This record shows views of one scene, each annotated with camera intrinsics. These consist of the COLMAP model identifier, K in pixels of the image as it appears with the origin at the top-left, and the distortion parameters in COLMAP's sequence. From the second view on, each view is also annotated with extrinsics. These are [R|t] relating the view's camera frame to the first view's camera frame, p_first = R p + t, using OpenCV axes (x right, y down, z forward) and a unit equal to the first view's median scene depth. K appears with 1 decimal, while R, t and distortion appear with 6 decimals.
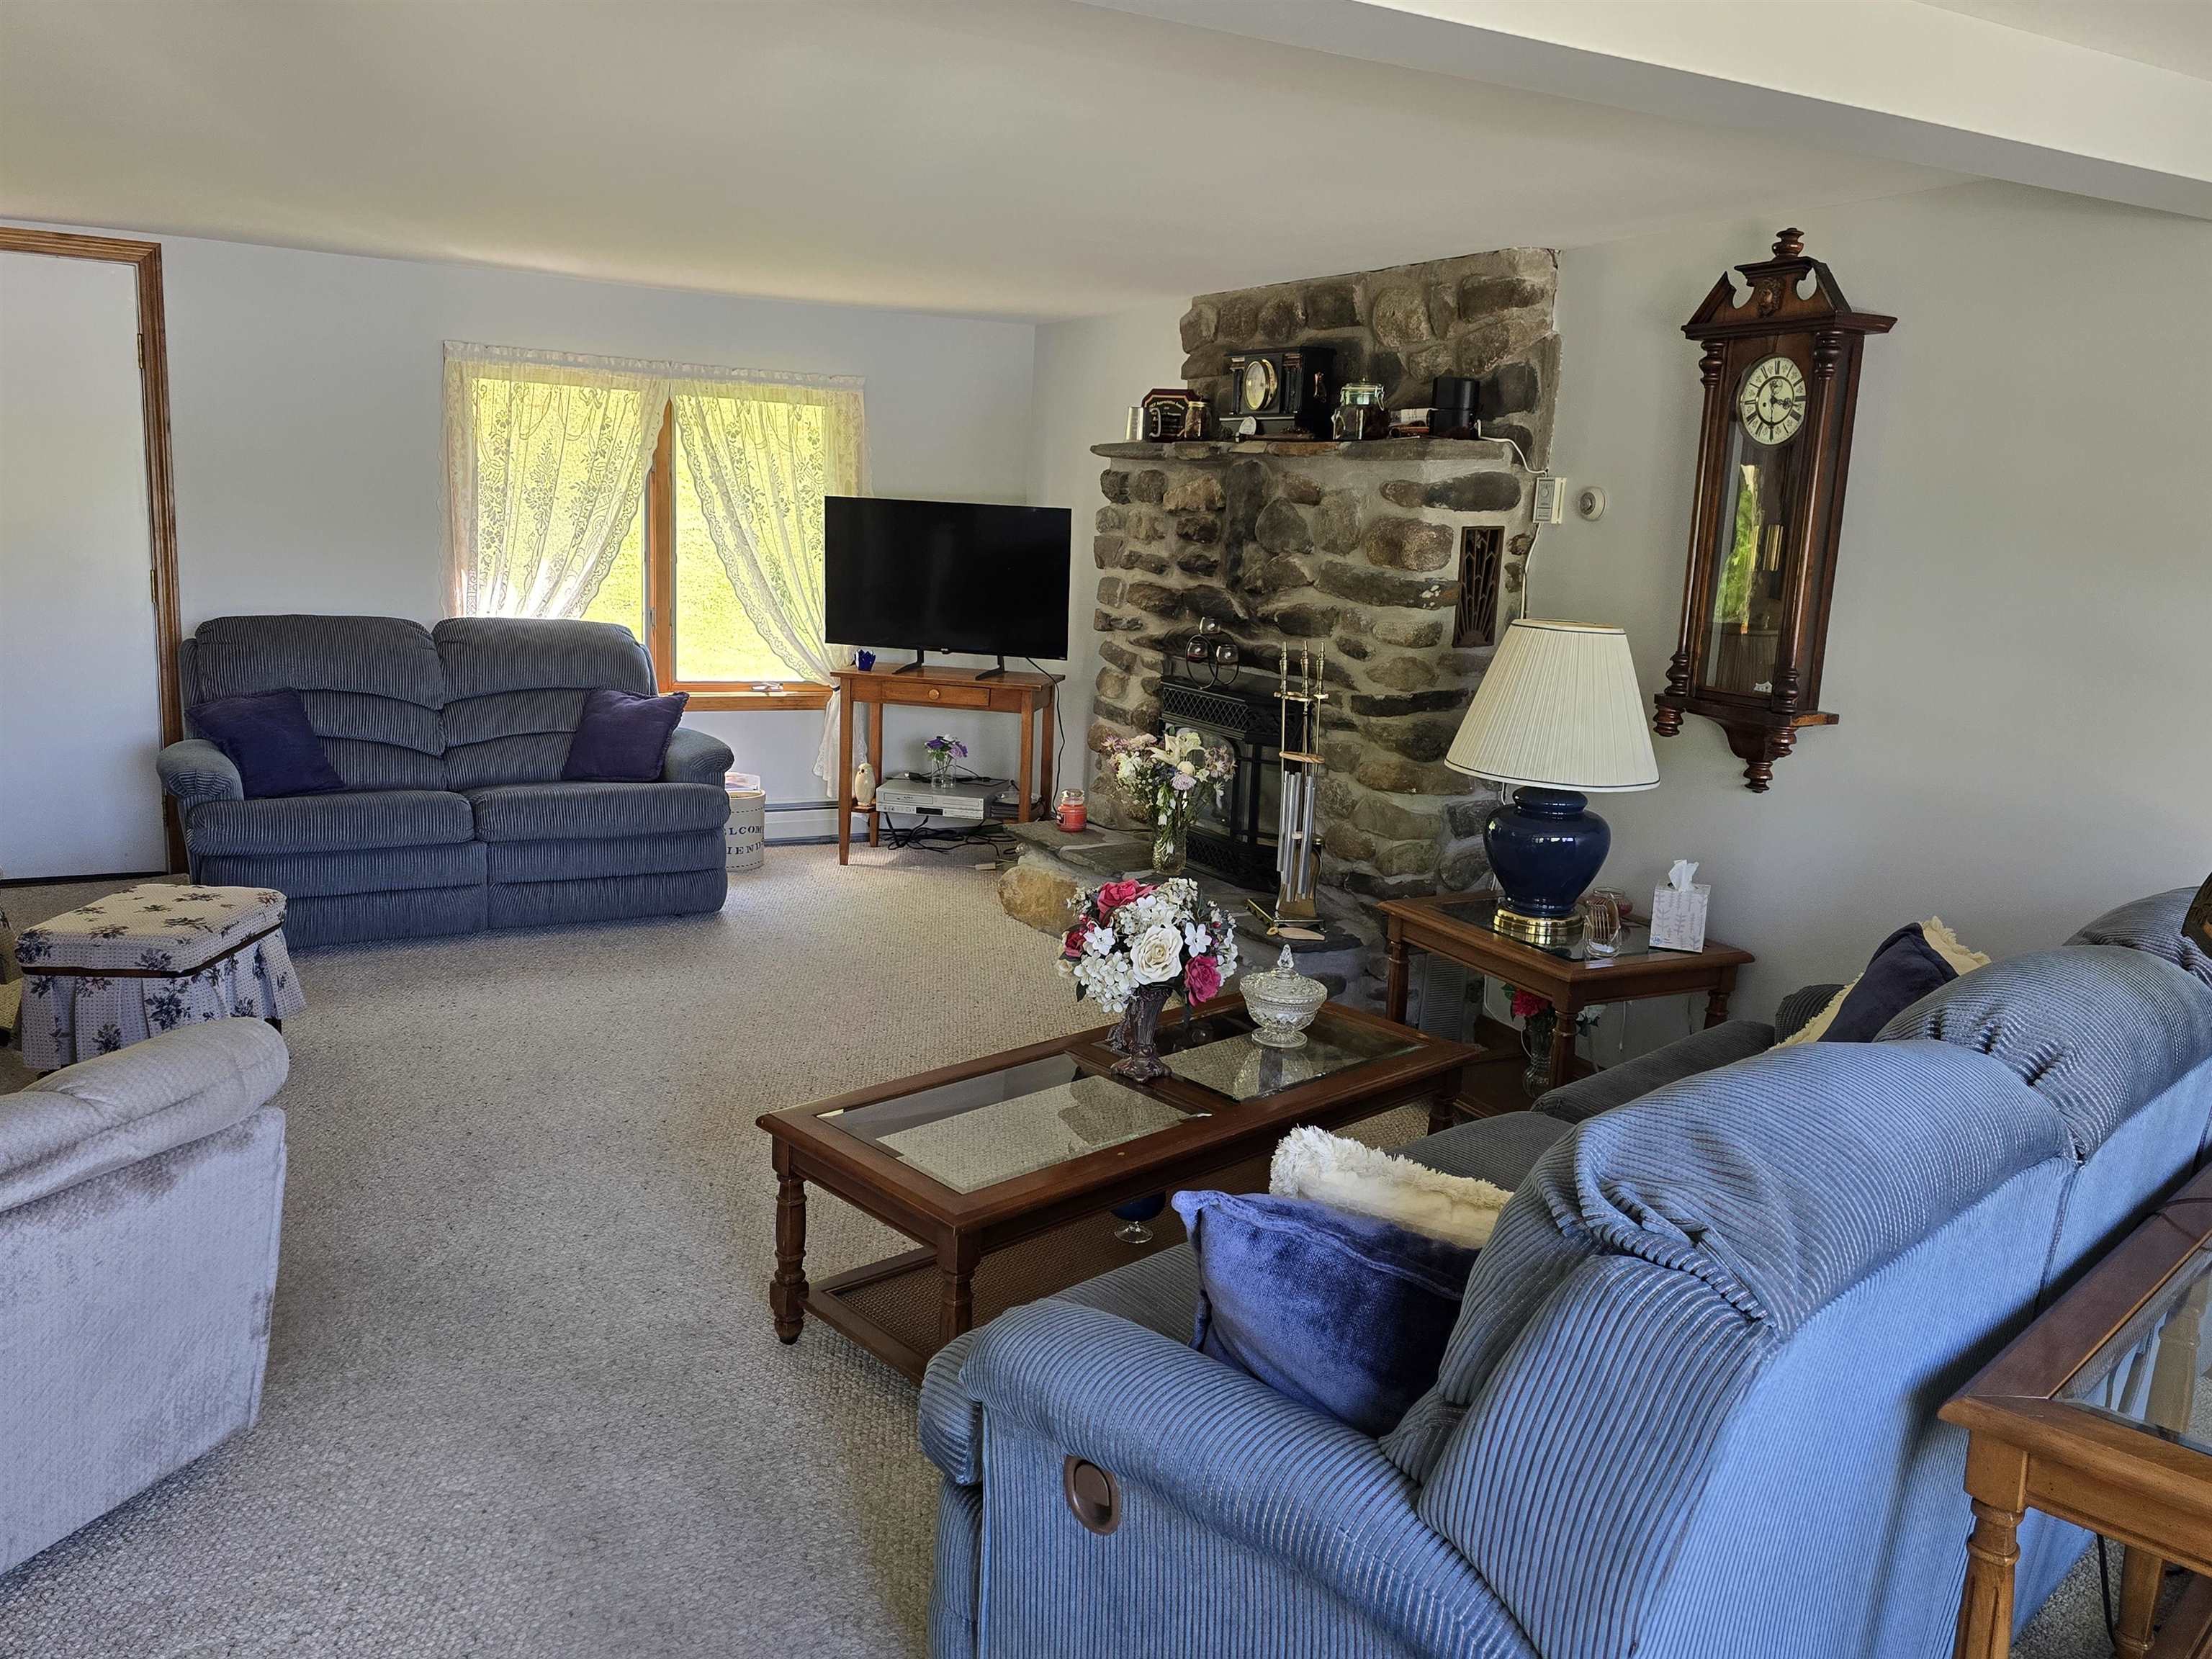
lens RADIAL K [[1481.3, 0, 1113.1], [0, 1481.3, 836.9], [0, 0, 1]] dist [0.069216, -0.056471]
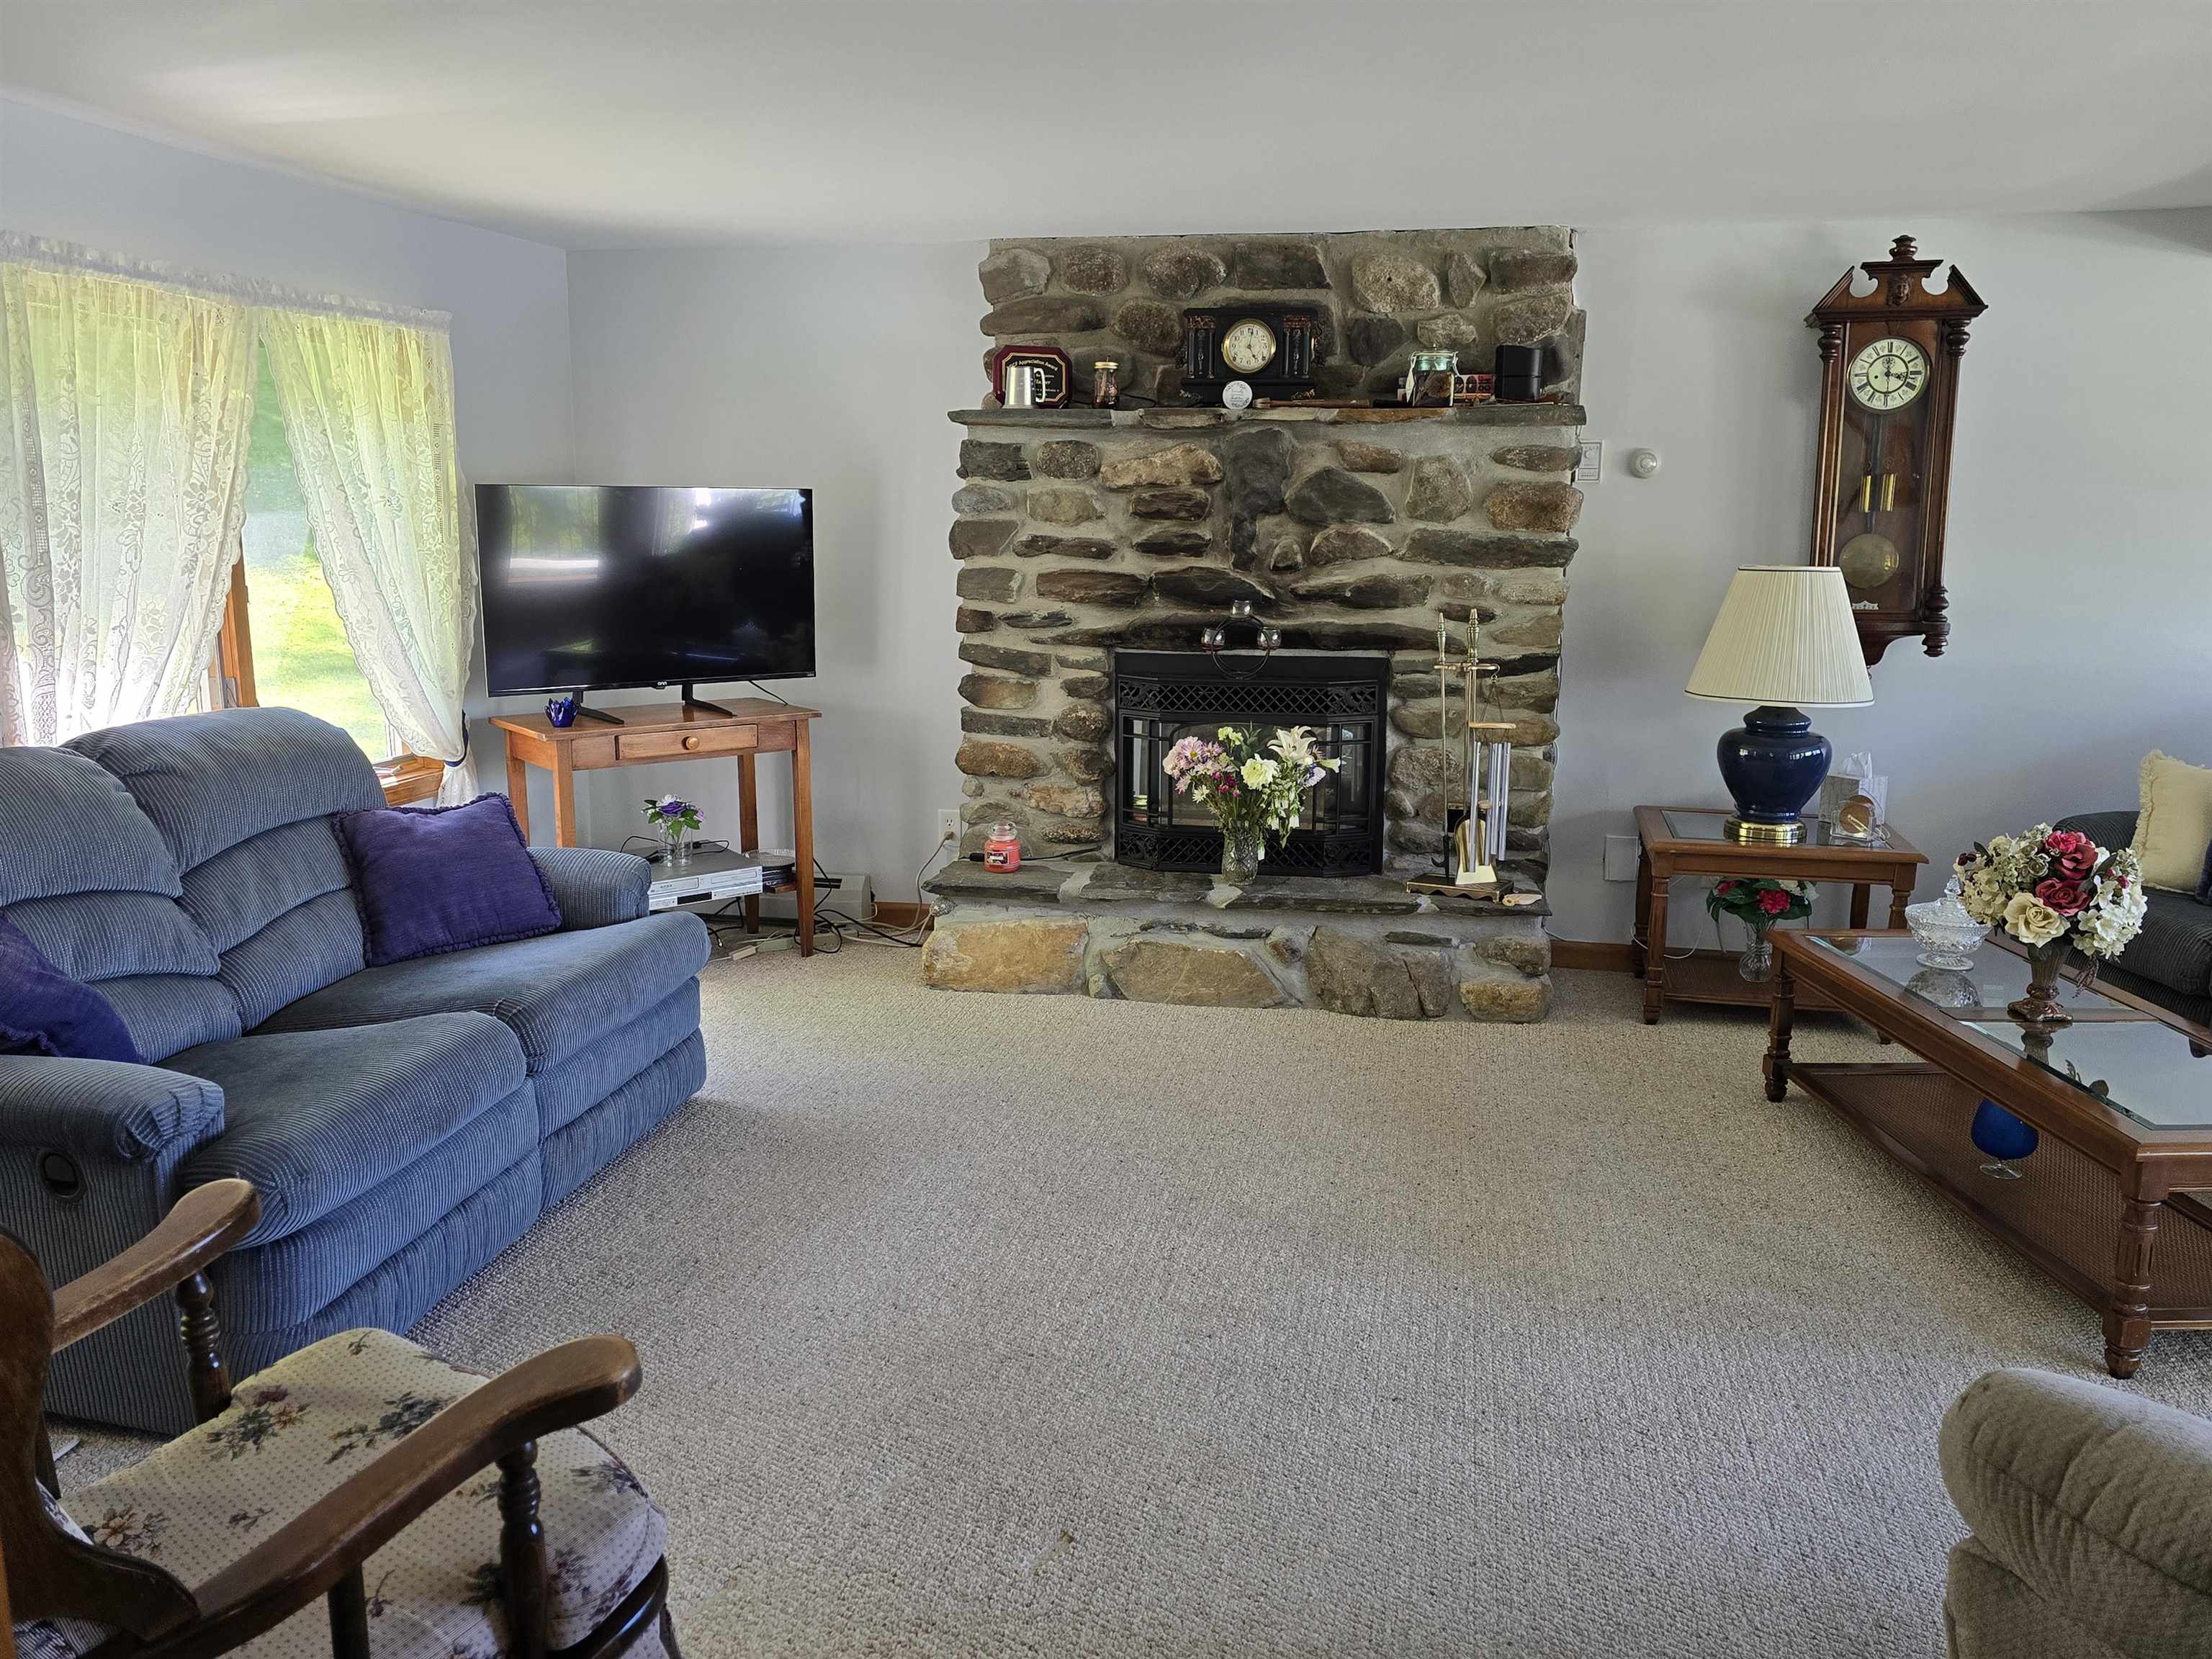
lens RADIAL K [[1547.5, 0, 1106.0], [0, 1547.5, 829.5], [0, 0, 1]] dist [0.071898, -0.063342]
pose [[0.693876, -0.190889, 0.694333, -0.708508], [0.184235, 0.979192, 0.085091, -0.109215], [-0.696128, 0.068878, 0.714606, 0.394766]]
